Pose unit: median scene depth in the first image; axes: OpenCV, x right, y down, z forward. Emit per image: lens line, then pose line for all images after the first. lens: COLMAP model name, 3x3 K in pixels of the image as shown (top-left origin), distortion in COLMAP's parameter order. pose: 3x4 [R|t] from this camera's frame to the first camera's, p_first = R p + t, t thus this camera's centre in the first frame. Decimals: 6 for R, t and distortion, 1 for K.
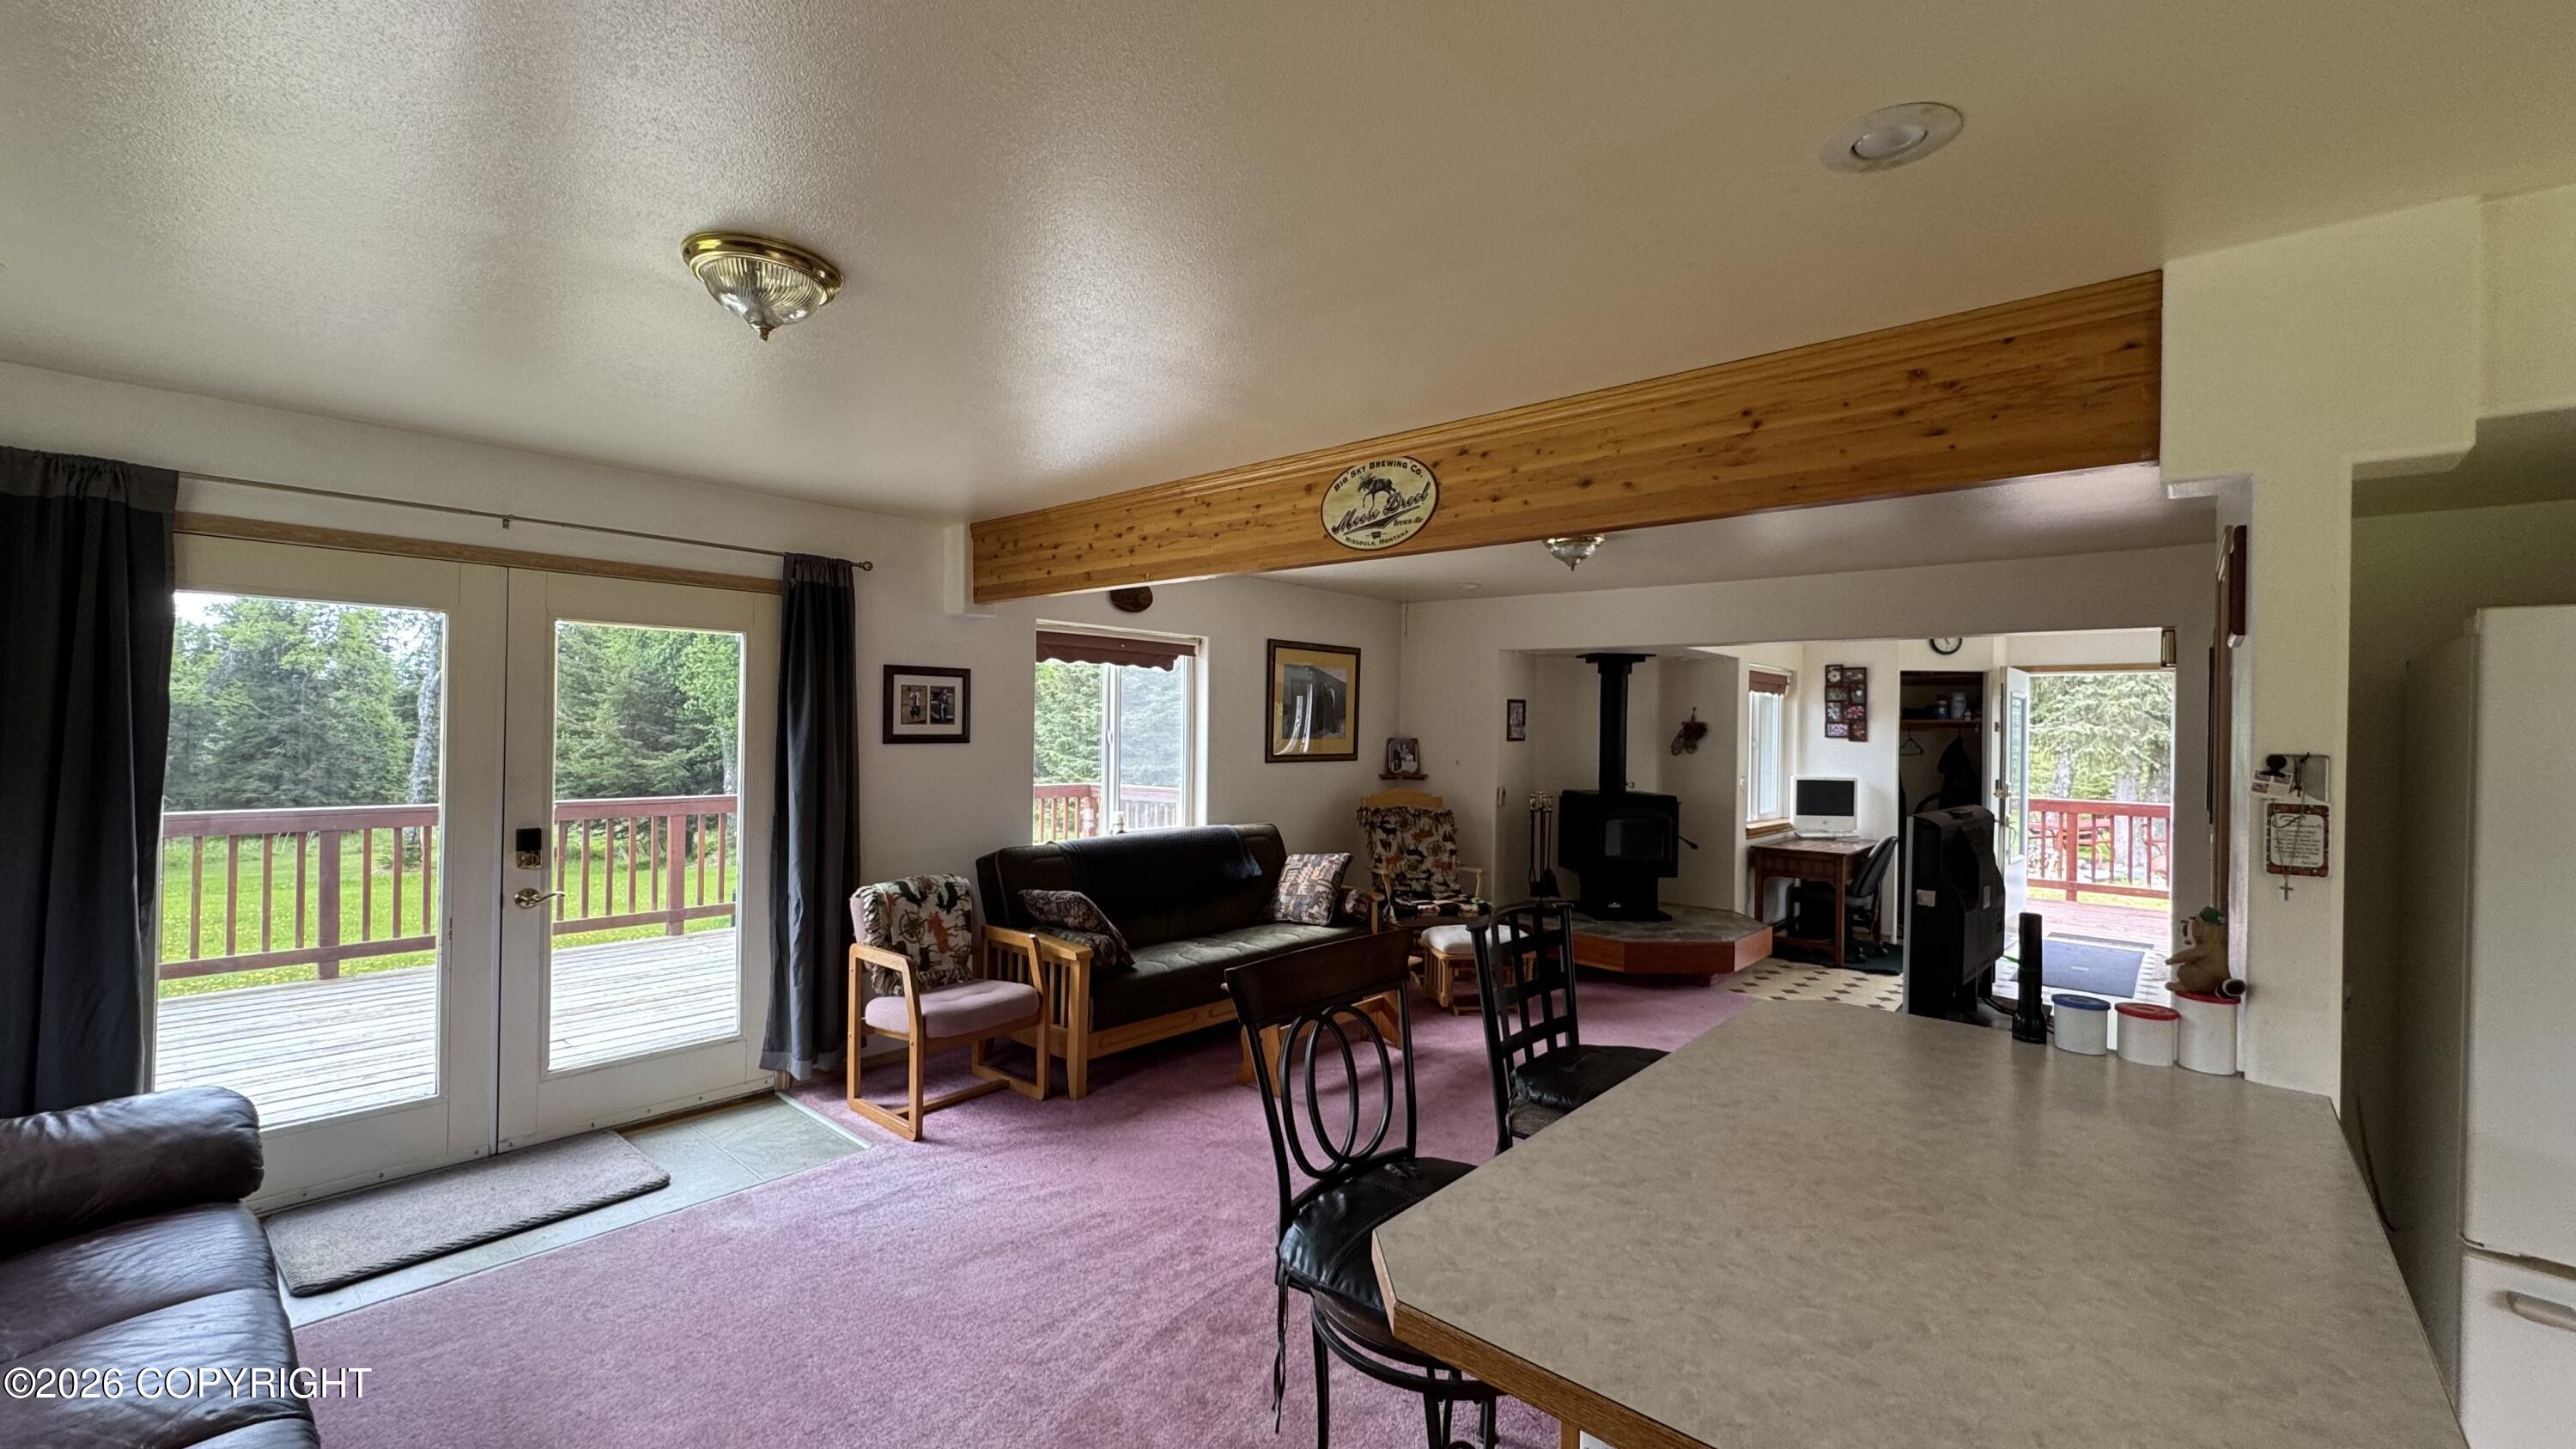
lens RADIAL K [[1022.1, 0, 1287.1], [0, 1022.1, 727.5], [0, 0, 1]] dist [0.002087, -0.000539]
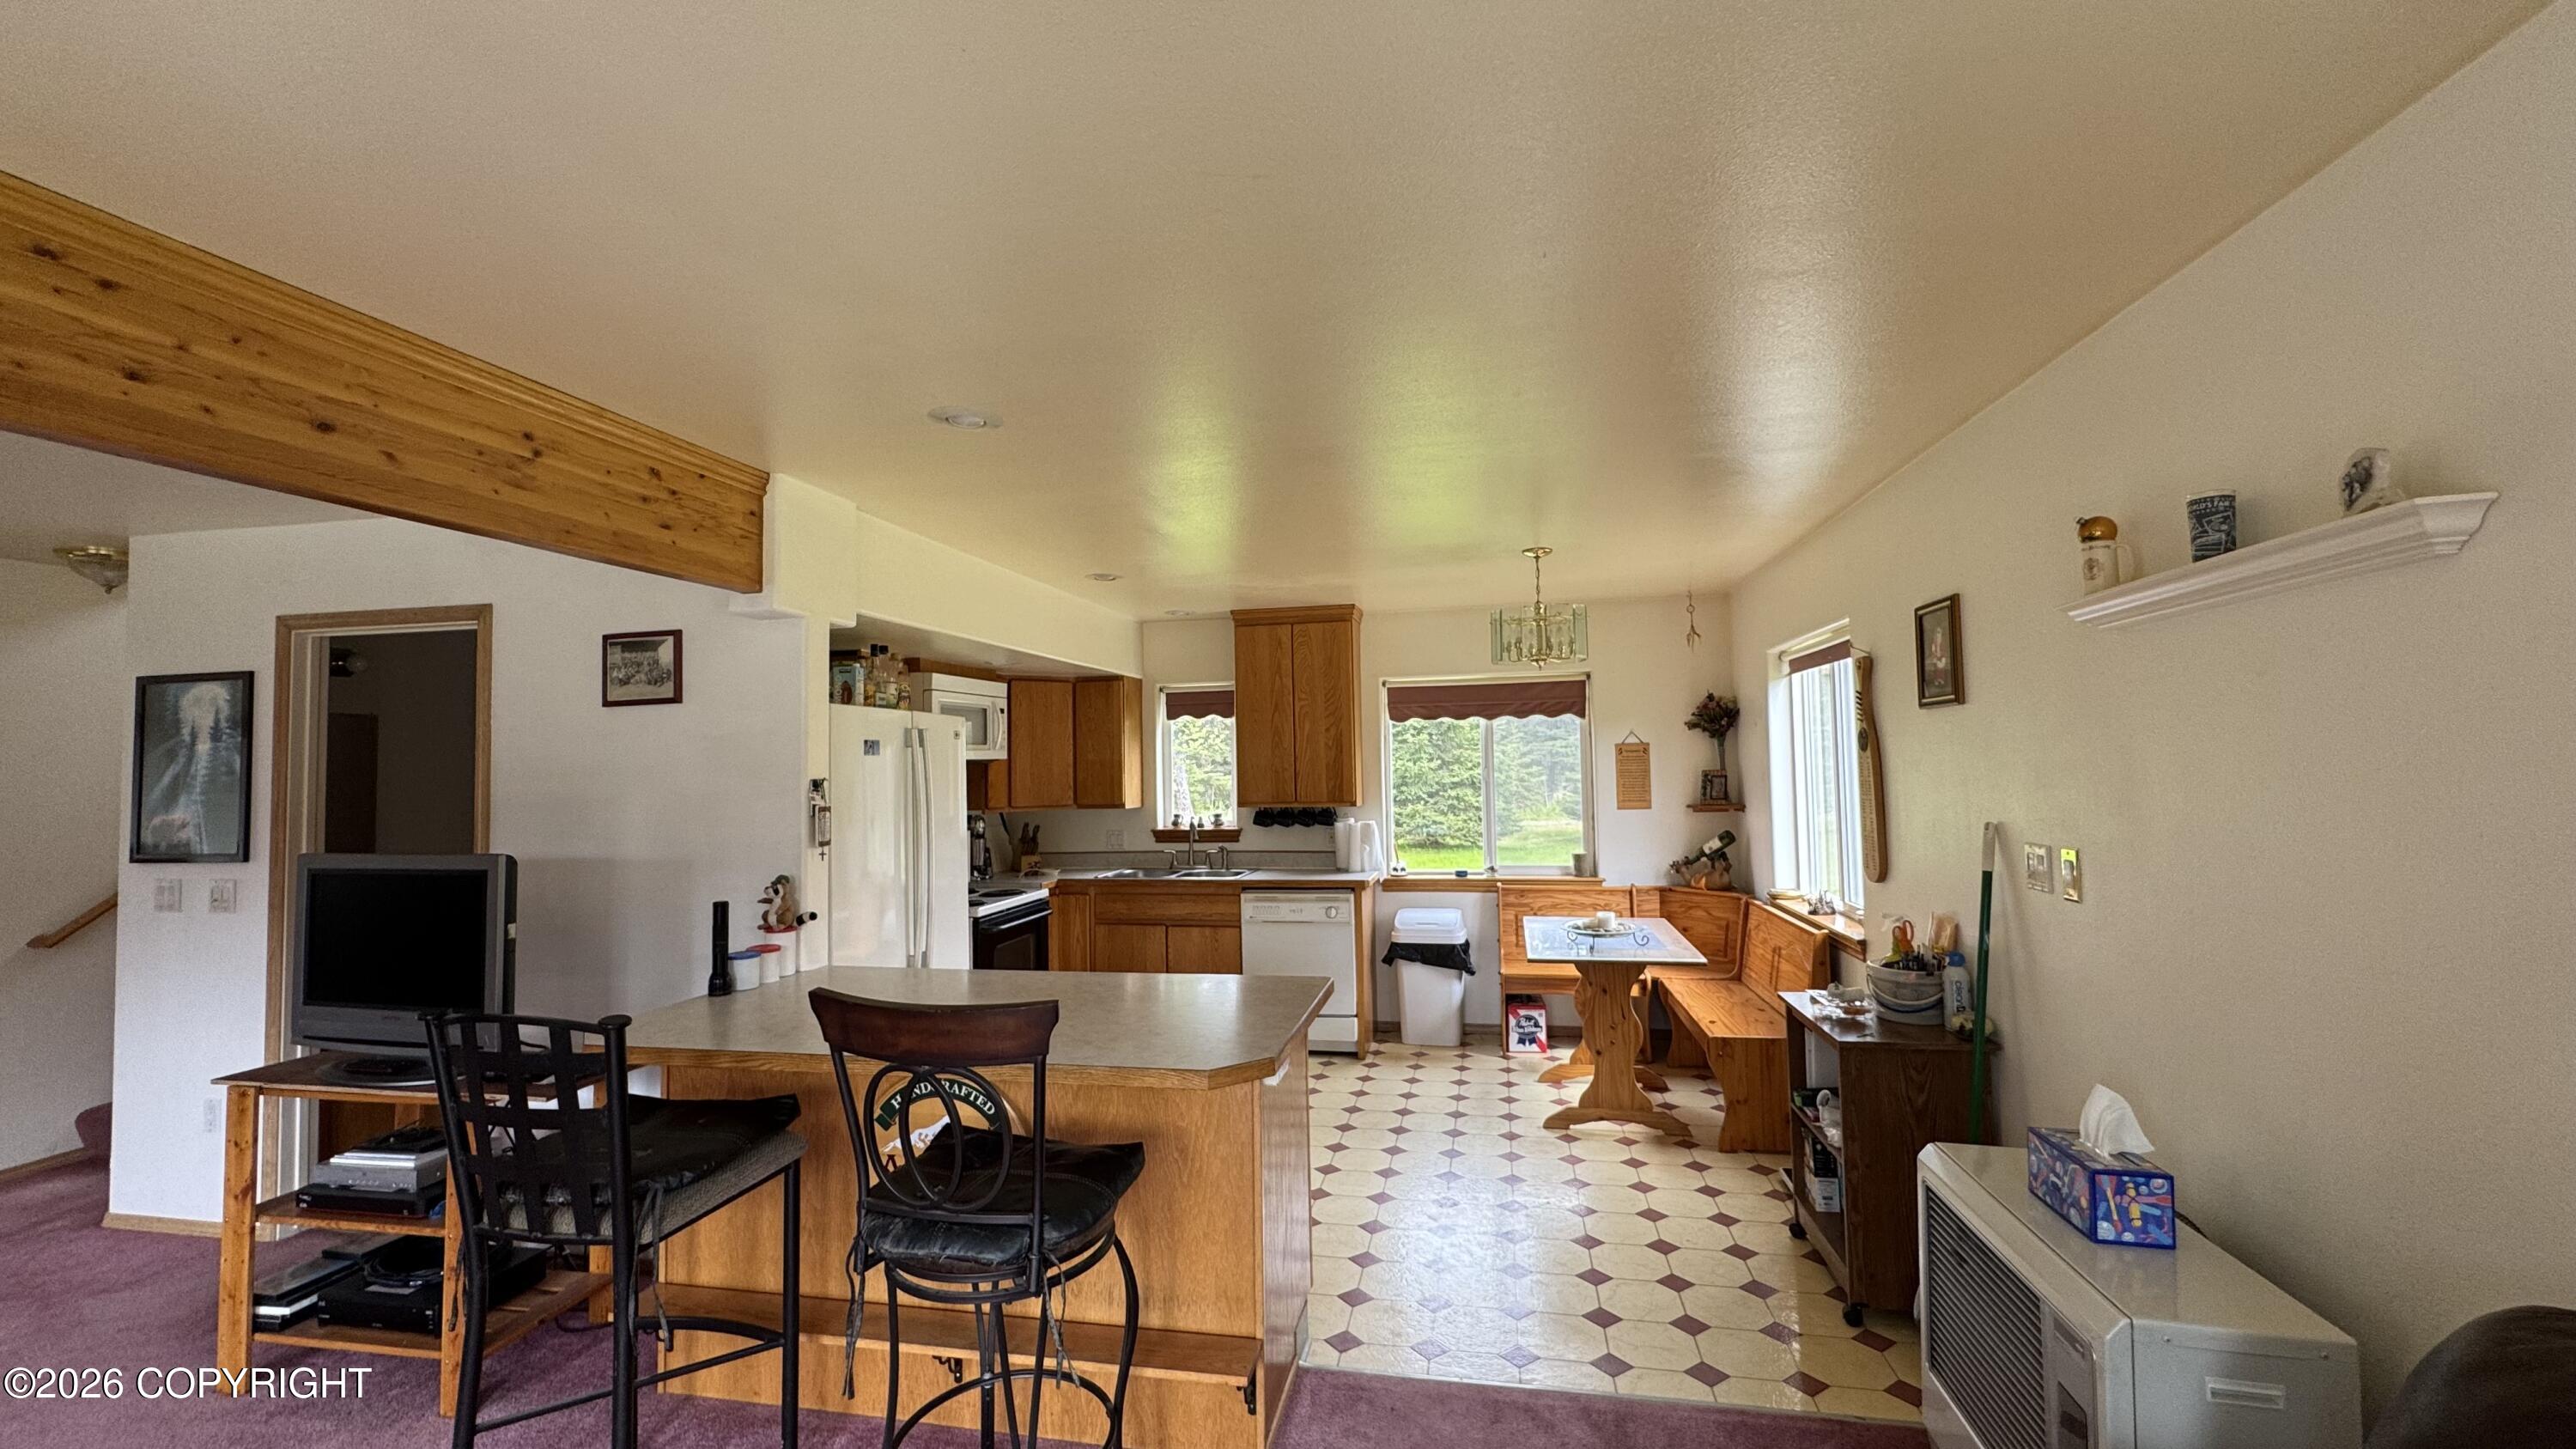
lens RADIAL K [[1022.1, 0, 1285.0], [0, 1022.1, 723.6], [0, 0, 1]] dist [0.002087, -0.000539]
pose [[-0.499492, 0.018450, 0.866122, -0.801339], [-0.000667, 0.999765, -0.021682, -0.026179], [-0.866318, -0.011407, -0.499362, 0.973767]]
